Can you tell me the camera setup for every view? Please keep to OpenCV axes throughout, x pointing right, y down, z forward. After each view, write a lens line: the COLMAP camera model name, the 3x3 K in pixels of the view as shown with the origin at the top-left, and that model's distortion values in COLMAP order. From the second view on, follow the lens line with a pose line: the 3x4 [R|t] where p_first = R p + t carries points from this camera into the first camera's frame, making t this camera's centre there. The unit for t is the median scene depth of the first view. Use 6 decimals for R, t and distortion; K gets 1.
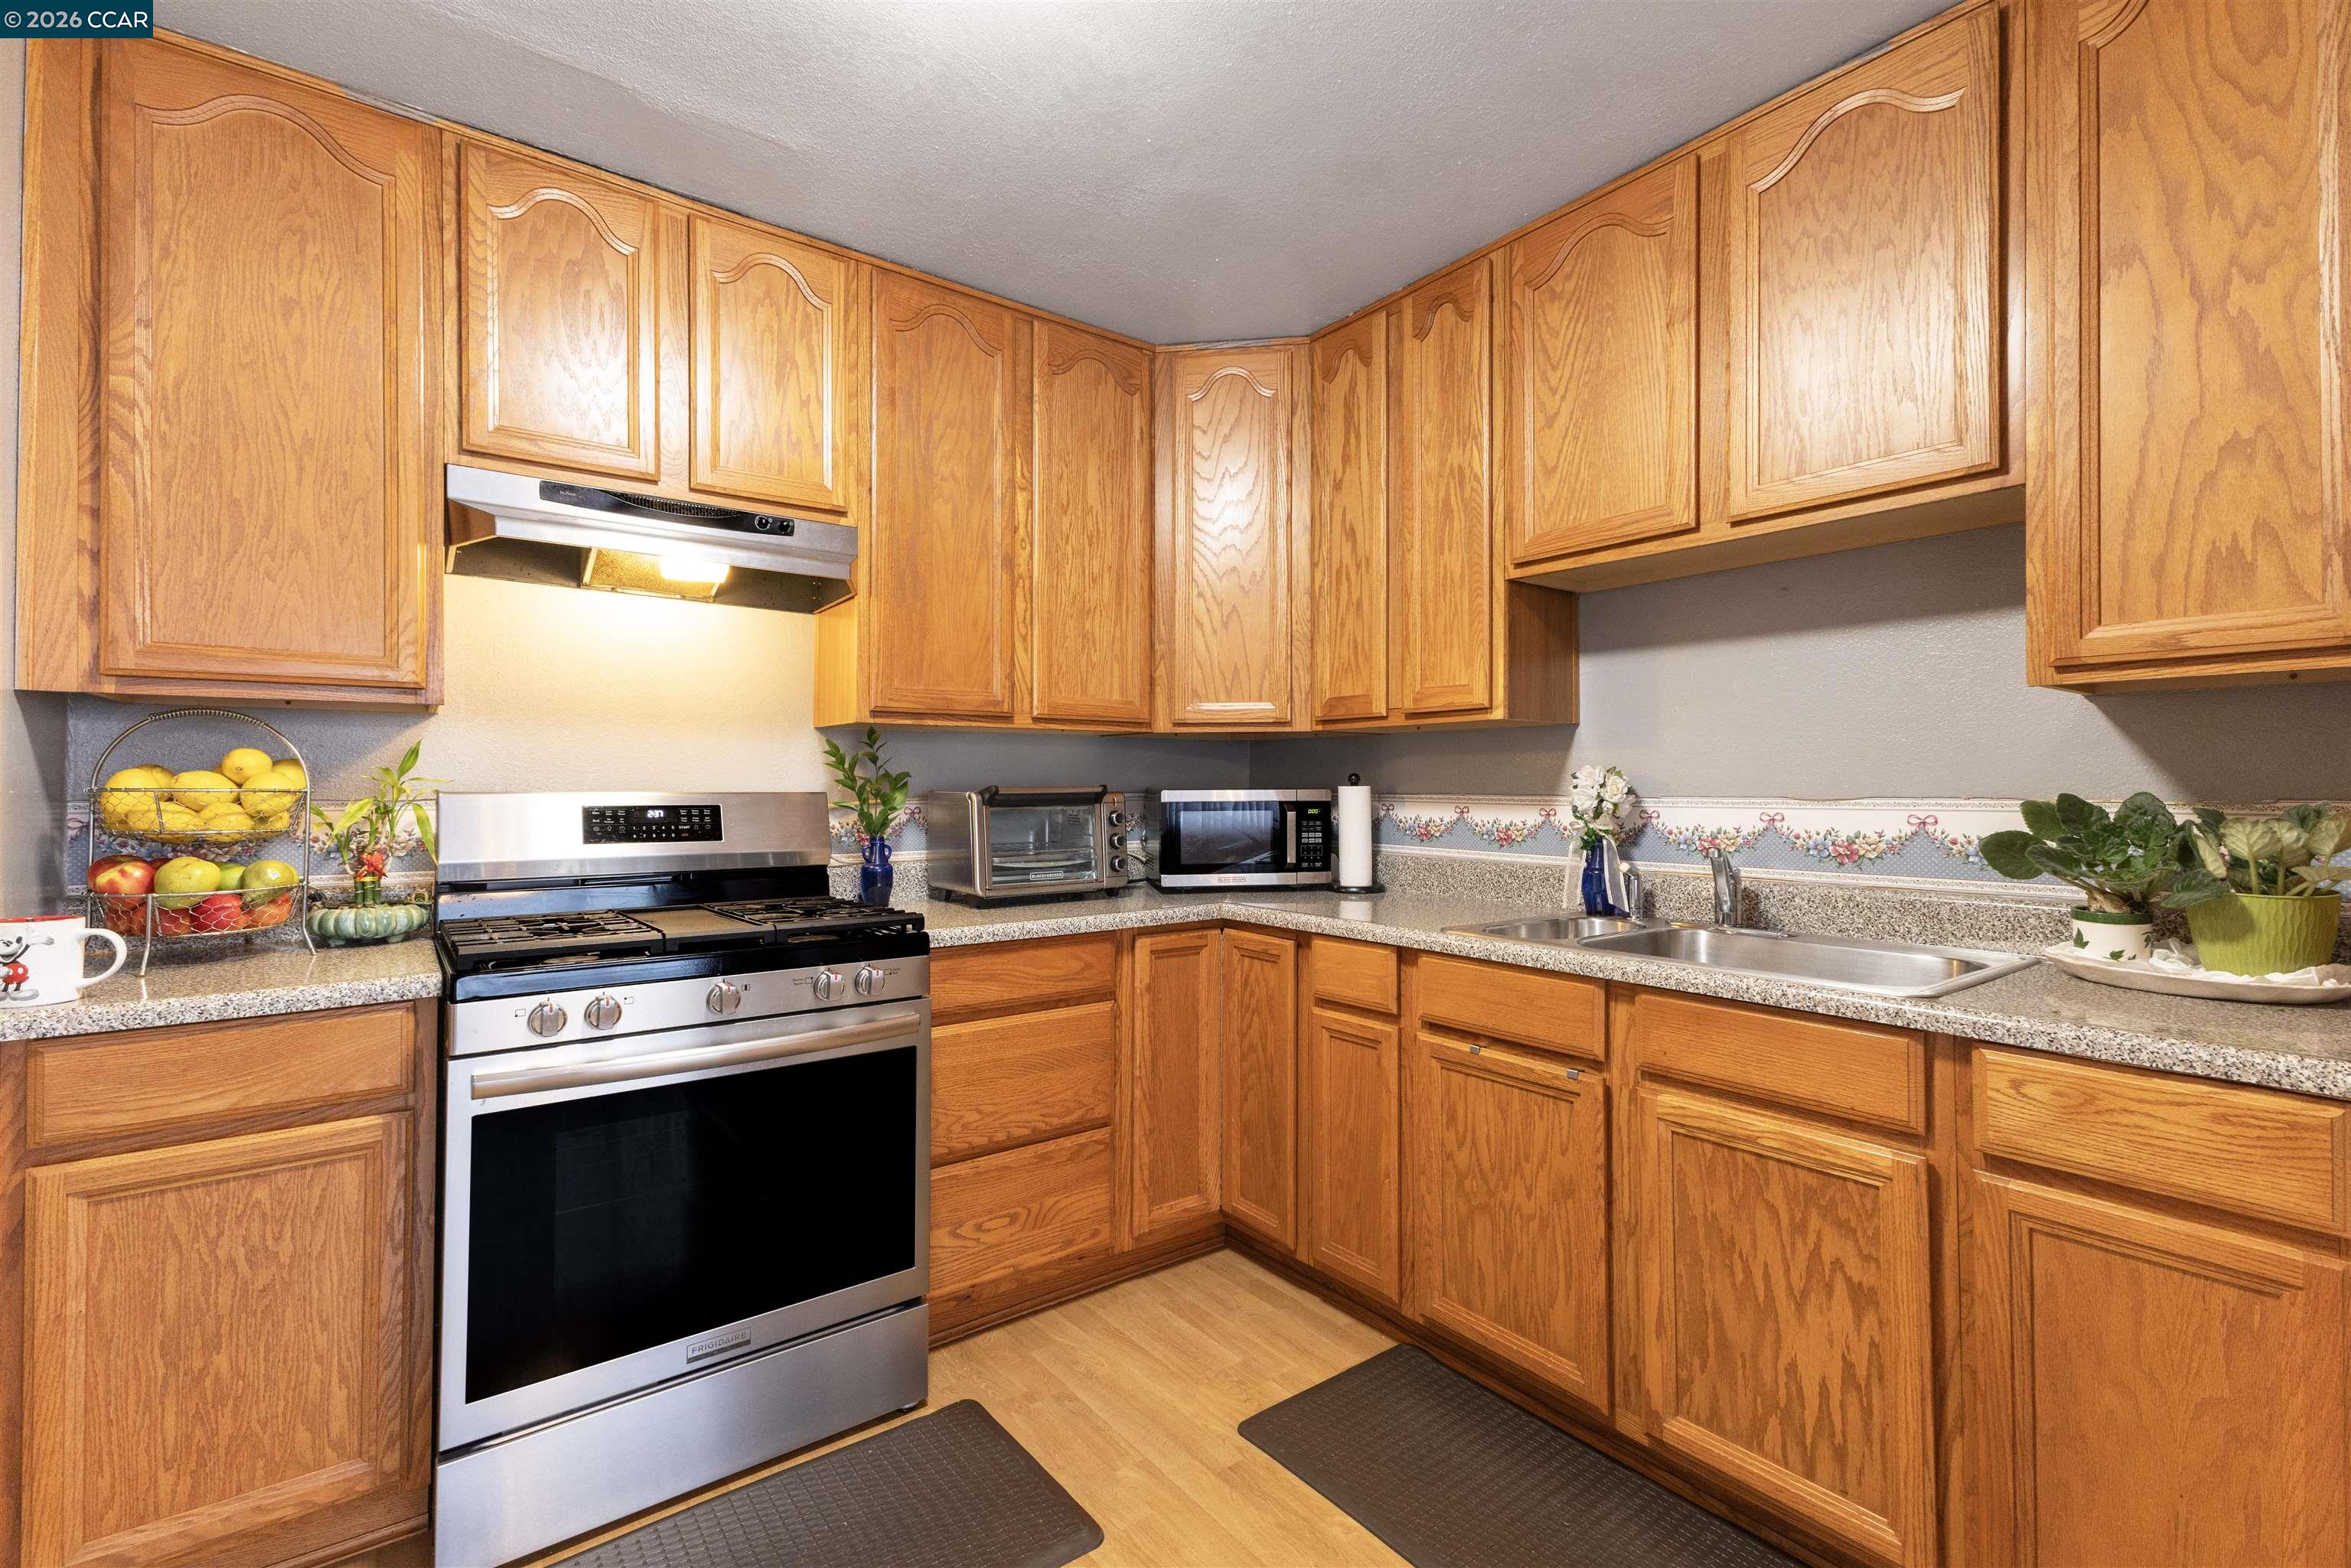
lens RADIAL K [[1017.5, 0, 1155.3], [0, 1017.5, 778.5], [0, 0, 1]] dist [0.013533, -0.000979]
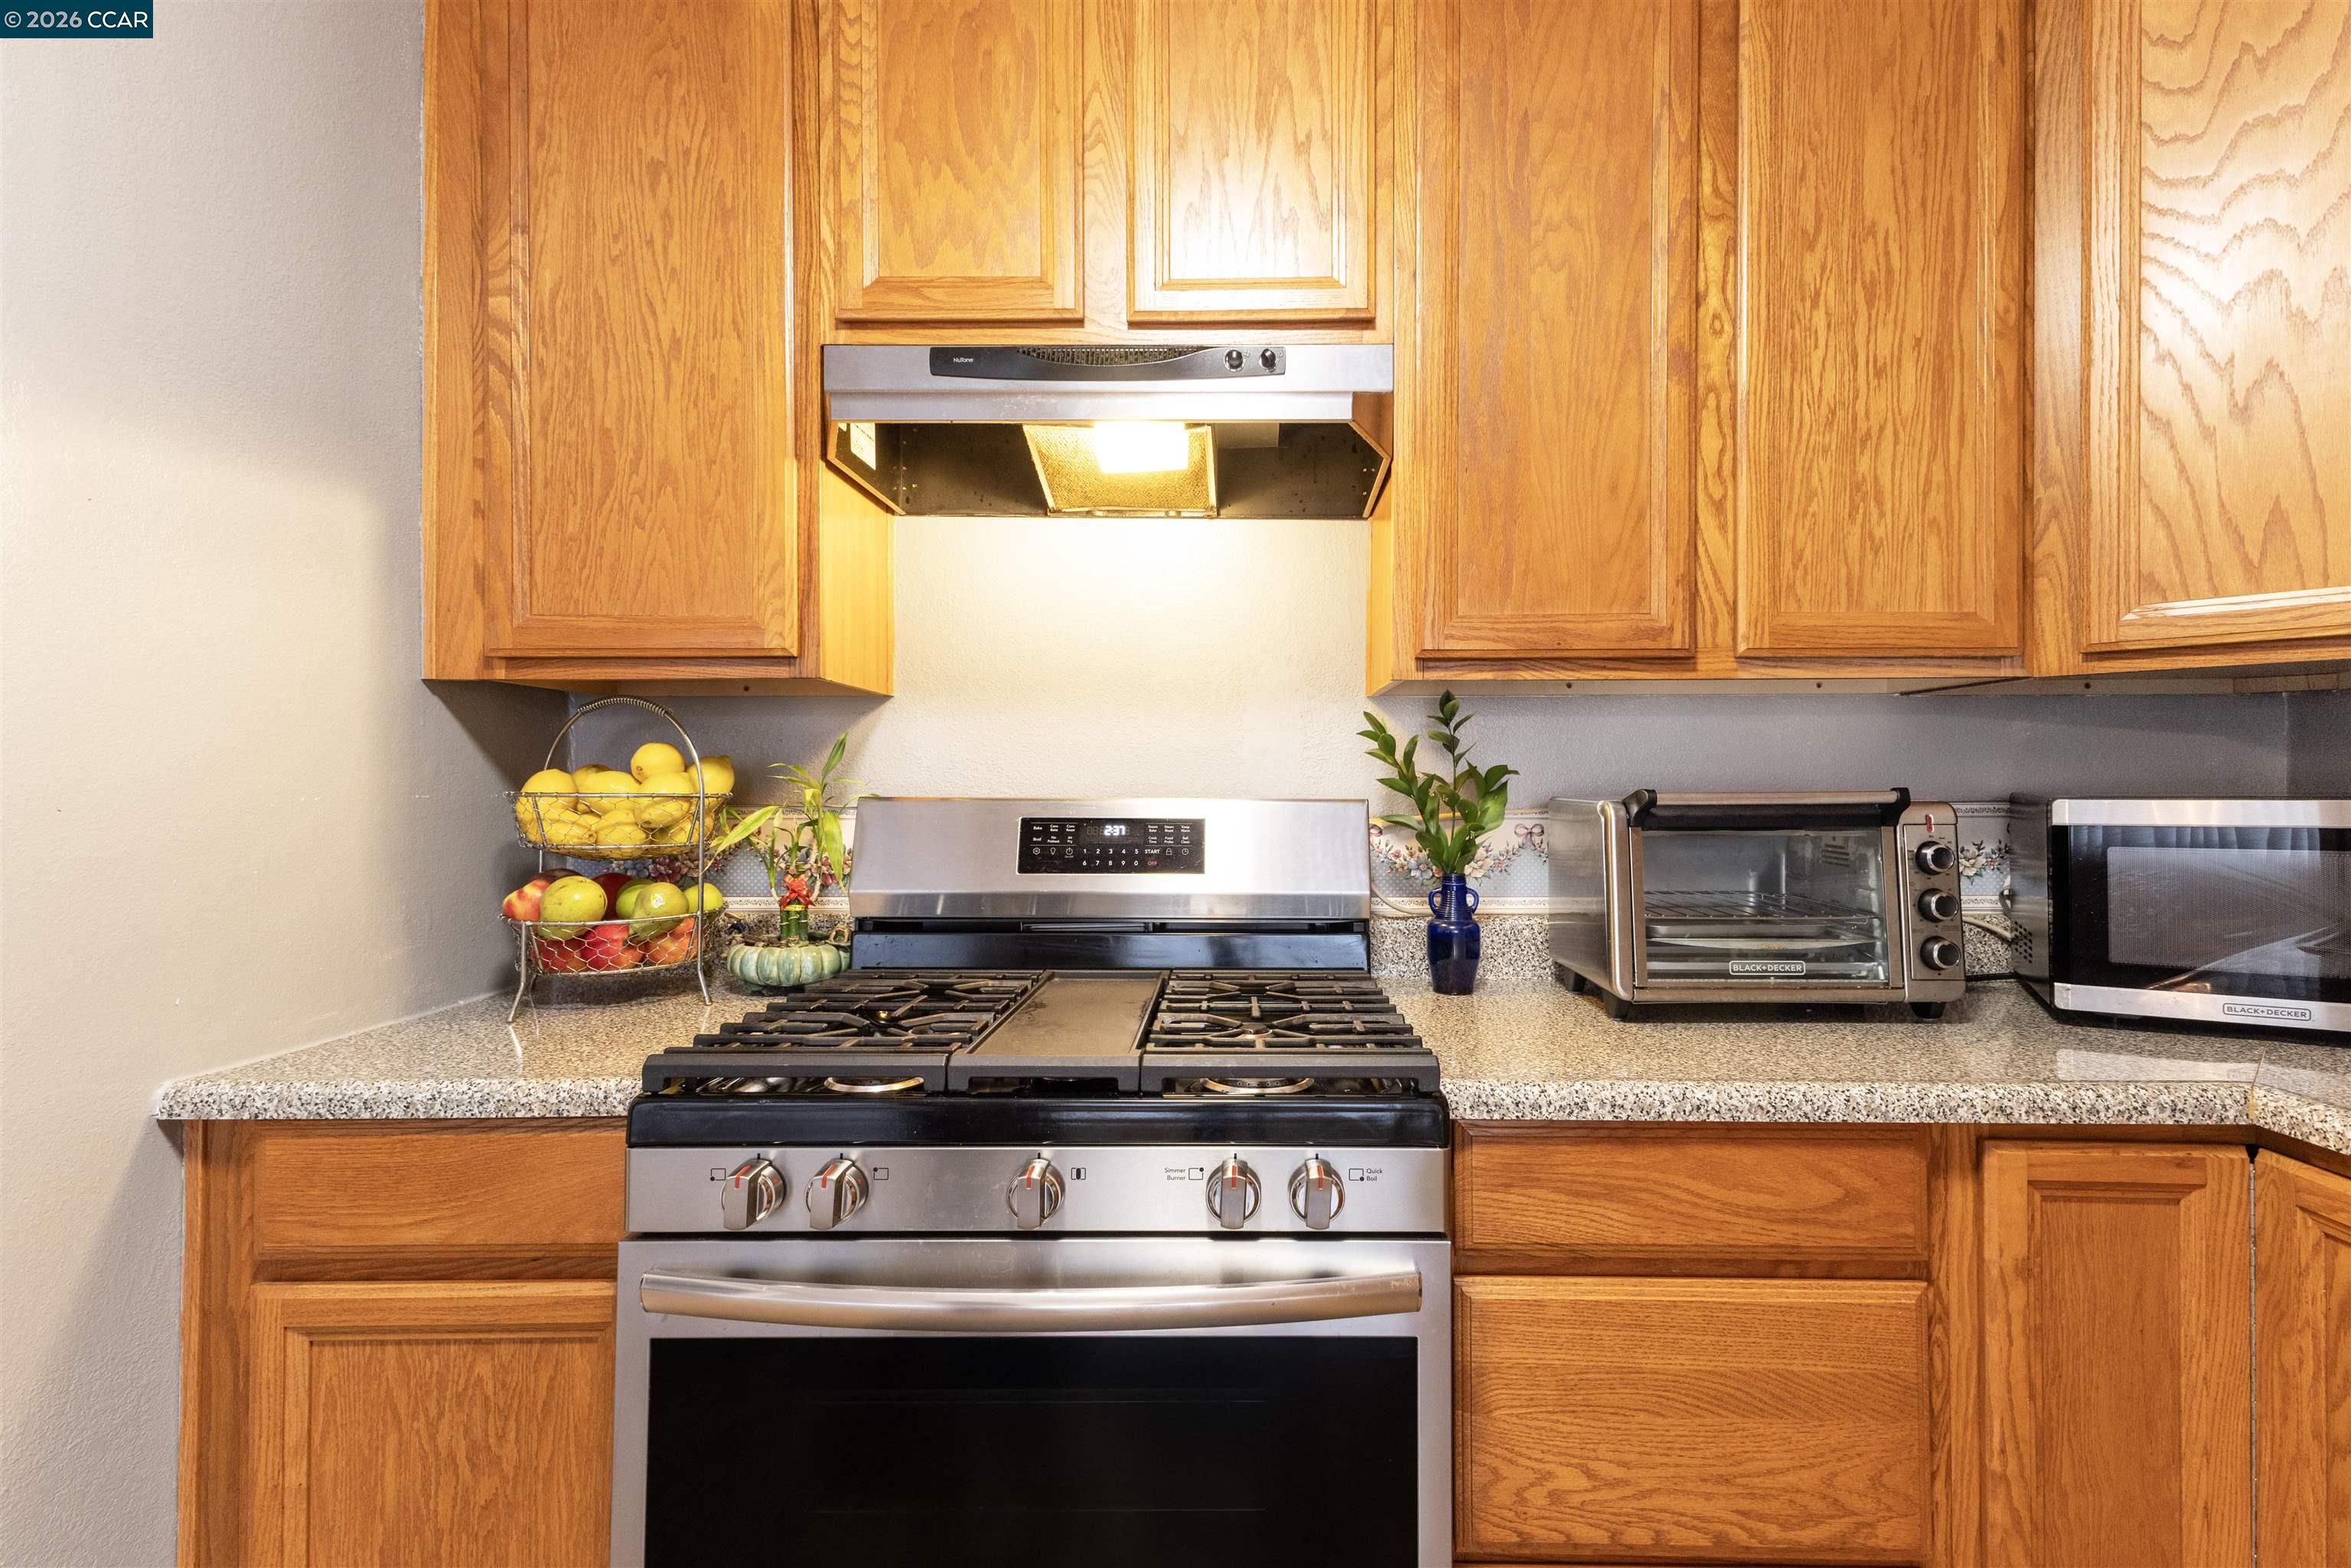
lens RADIAL K [[1050.6, 0, 1254.4], [0, 1050.6, 777.9], [0, 0, 1]] dist [0.017411, -0.000039]
pose [[0.810415, -0.004651, -0.585838, -0.006562], [0.004981, 0.999987, -0.001049, 0.001144], [0.585836, -0.002067, 0.810427, 0.488360]]
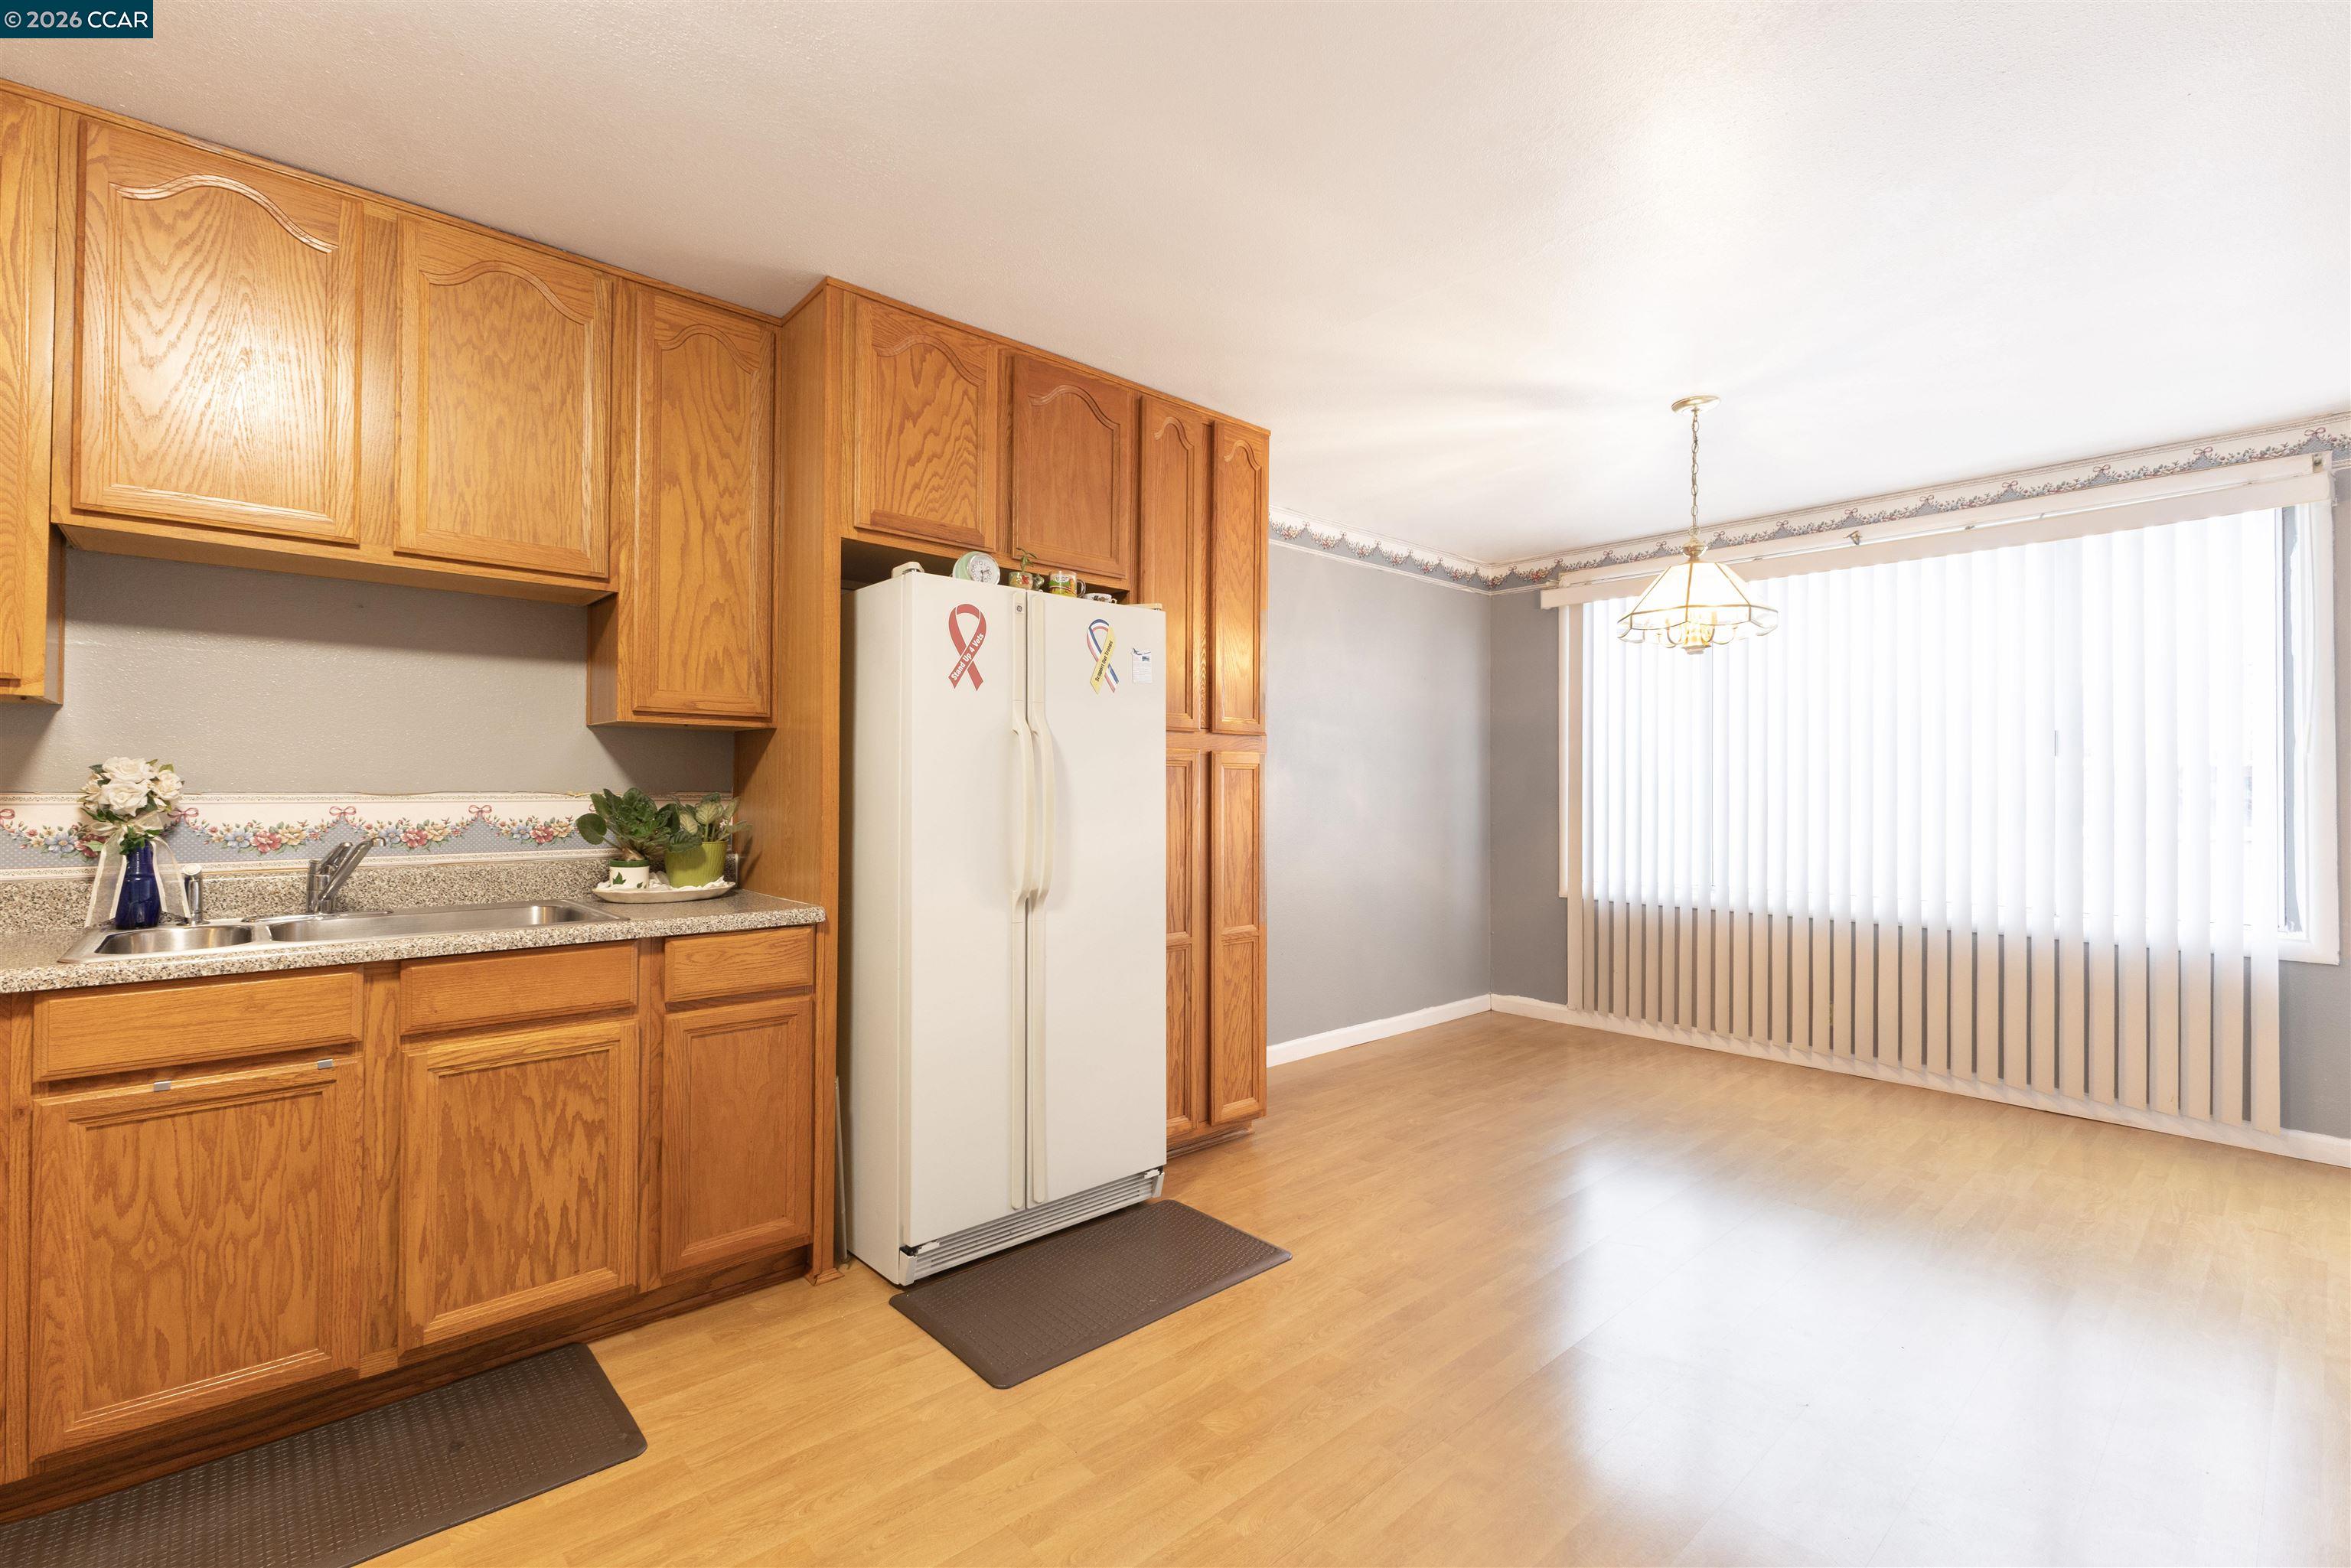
lens RADIAL K [[1030.7, 0, 1209.0], [0, 1030.7, 775.6], [0, 0, 1]] dist [0.015427, -0.000402]
pose [[-0.112537, 0.010275, 0.993594, -0.580558], [-0.014310, 0.999826, -0.011960, 0.000224], [-0.993544, -0.015564, -0.112370, 0.190335]]
